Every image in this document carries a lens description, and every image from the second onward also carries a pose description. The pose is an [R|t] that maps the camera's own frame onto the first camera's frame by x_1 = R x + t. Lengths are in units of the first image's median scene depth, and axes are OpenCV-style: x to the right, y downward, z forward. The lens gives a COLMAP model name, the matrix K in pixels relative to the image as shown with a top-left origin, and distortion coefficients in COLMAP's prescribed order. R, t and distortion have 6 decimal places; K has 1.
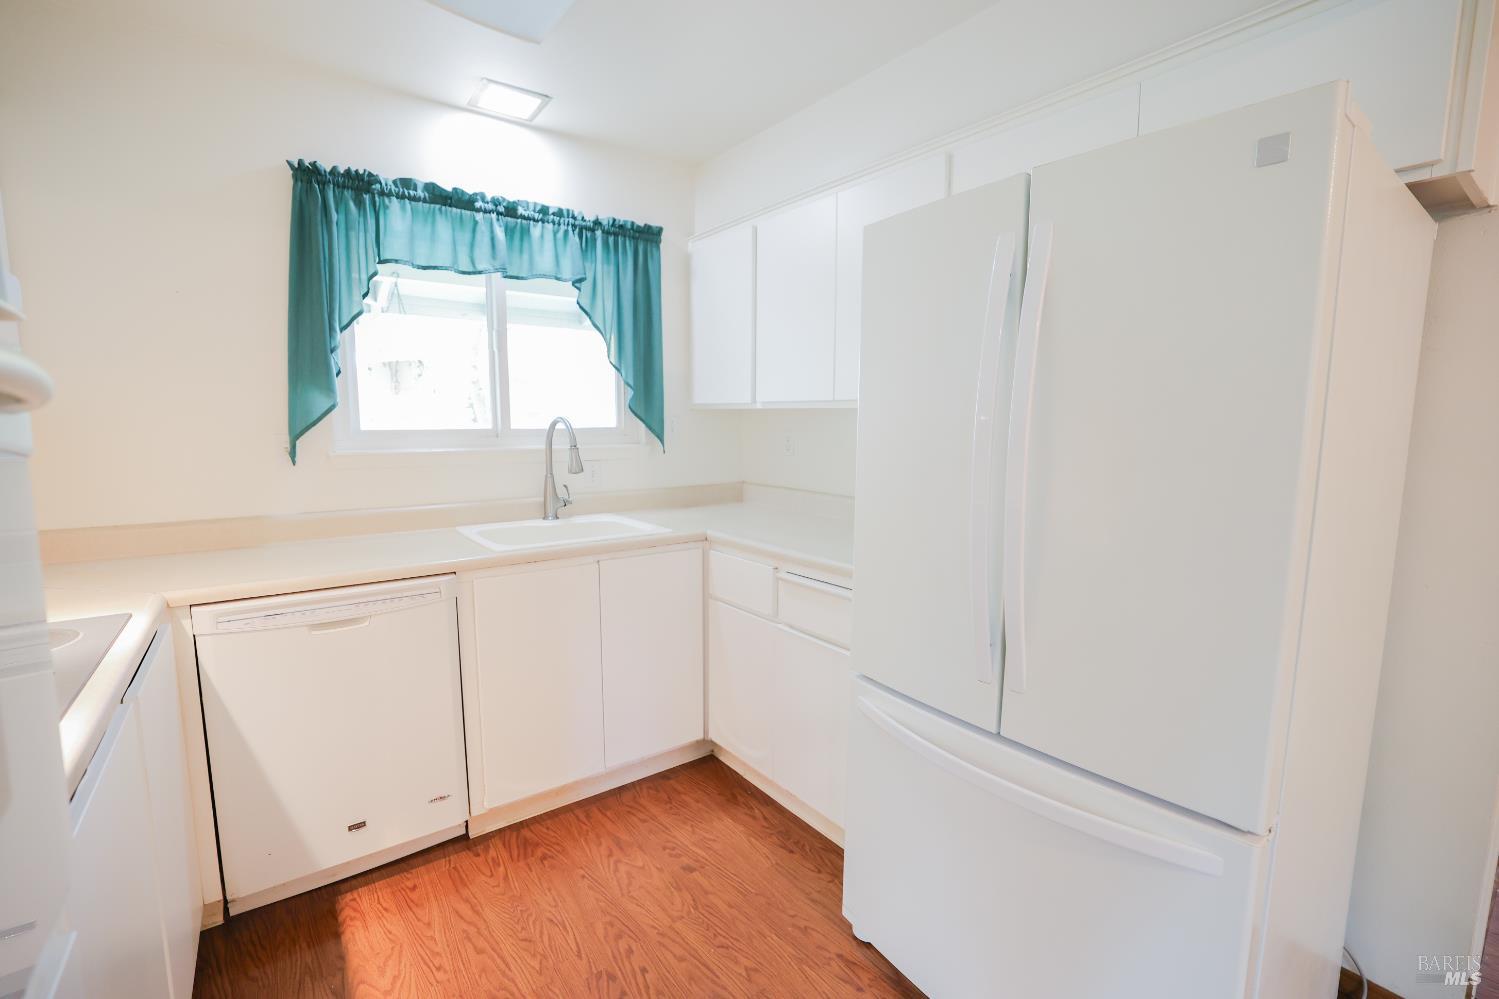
lens RADIAL K [[658.7, 0, 742.2], [0, 658.7, 500.9], [0, 0, 1]] dist [-0.024555, 0.000309]
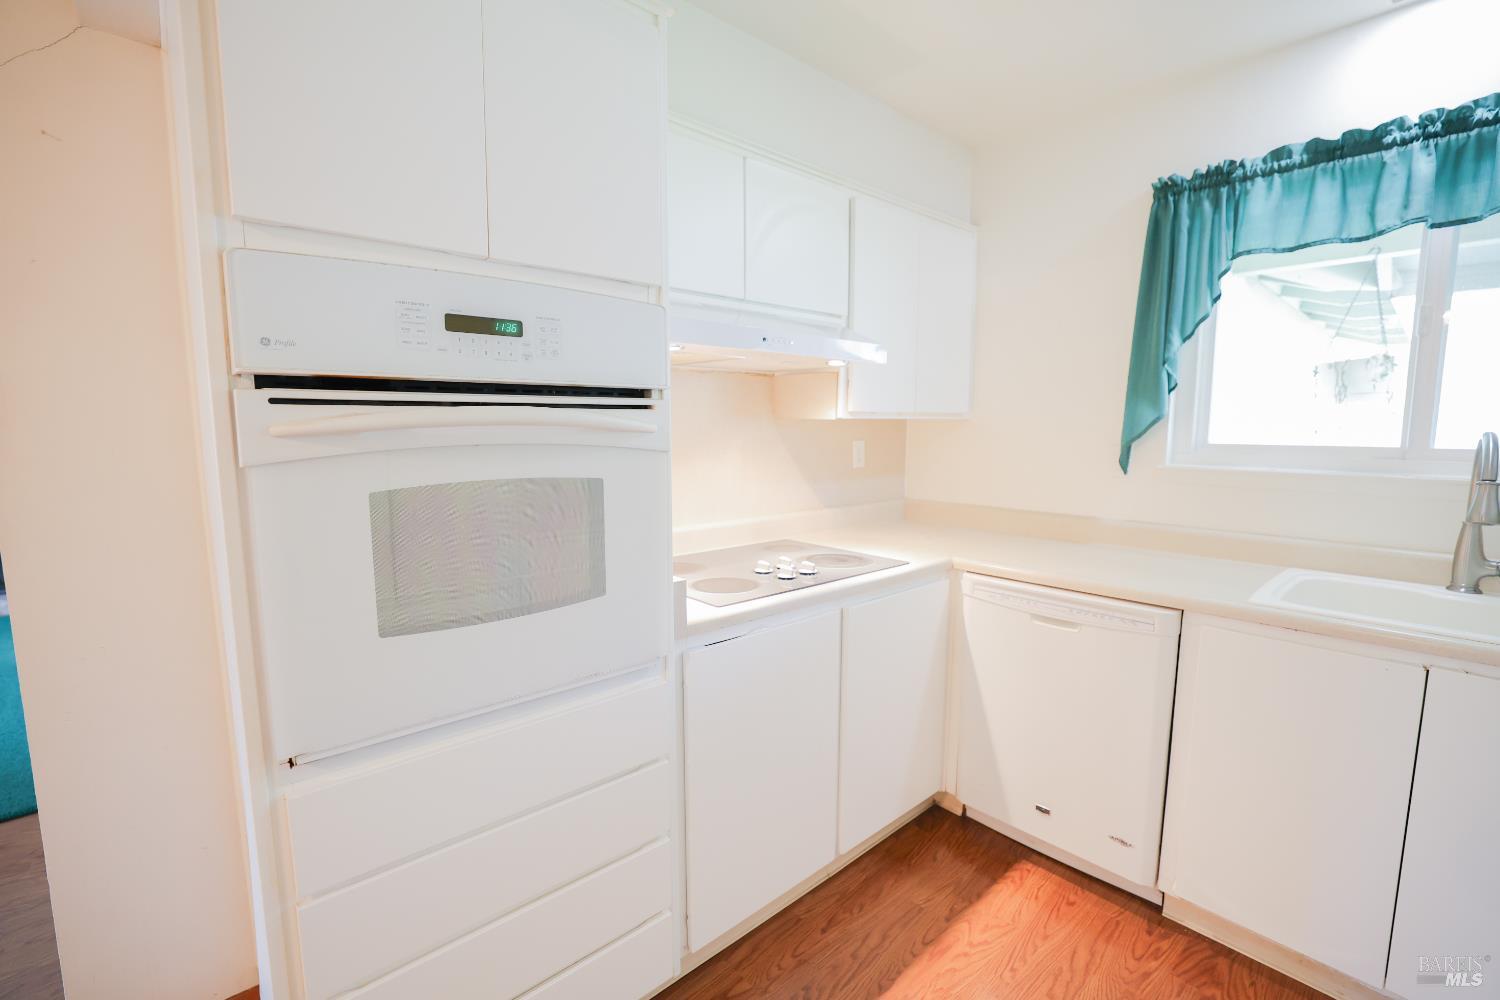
lens RADIAL K [[653.1, 0, 753.4], [0, 653.1, 502.9], [0, 0, 1]] dist [-0.035314, 0.011431]
pose [[0.090649, 0.115796, -0.989128, 0.290957], [-0.122511, 0.986970, 0.104315, -0.043610], [0.988319, 0.111722, 0.103654, 0.288111]]
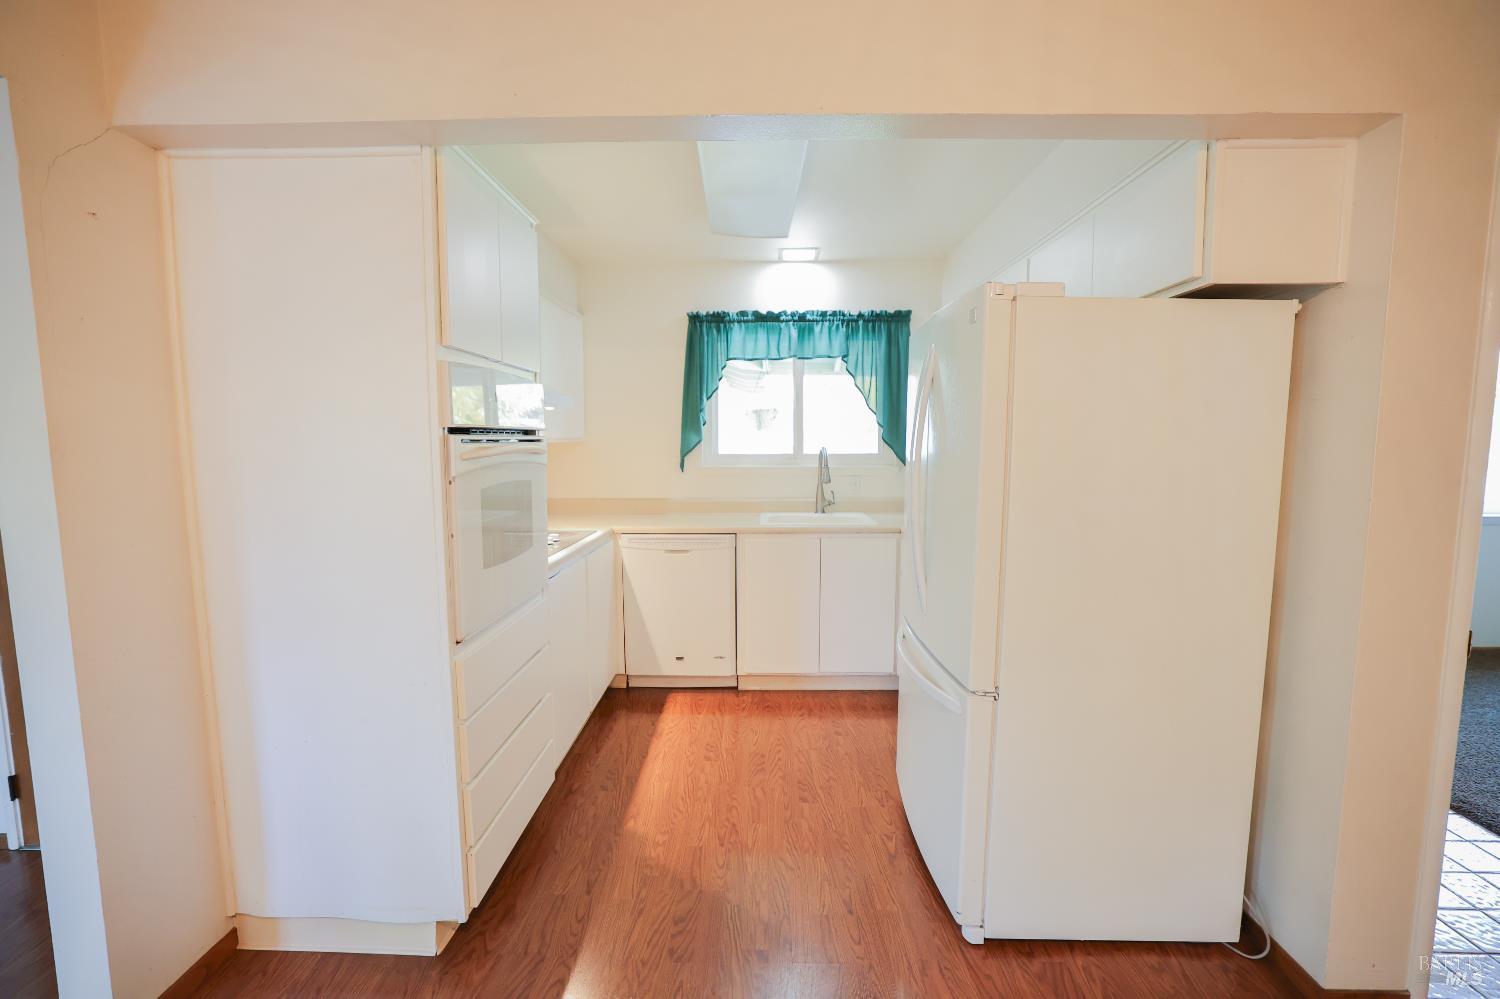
lens RADIAL K [[653.1, 0, 753.4], [0, 653.1, 502.4], [0, 0, 1]] dist [-0.035314, 0.011431]
pose [[0.792045, 0.056165, -0.607873, 0.594692], [-0.071397, 0.997448, -0.000868, 0.018298], [0.606273, 0.044088, 0.794034, -0.348623]]
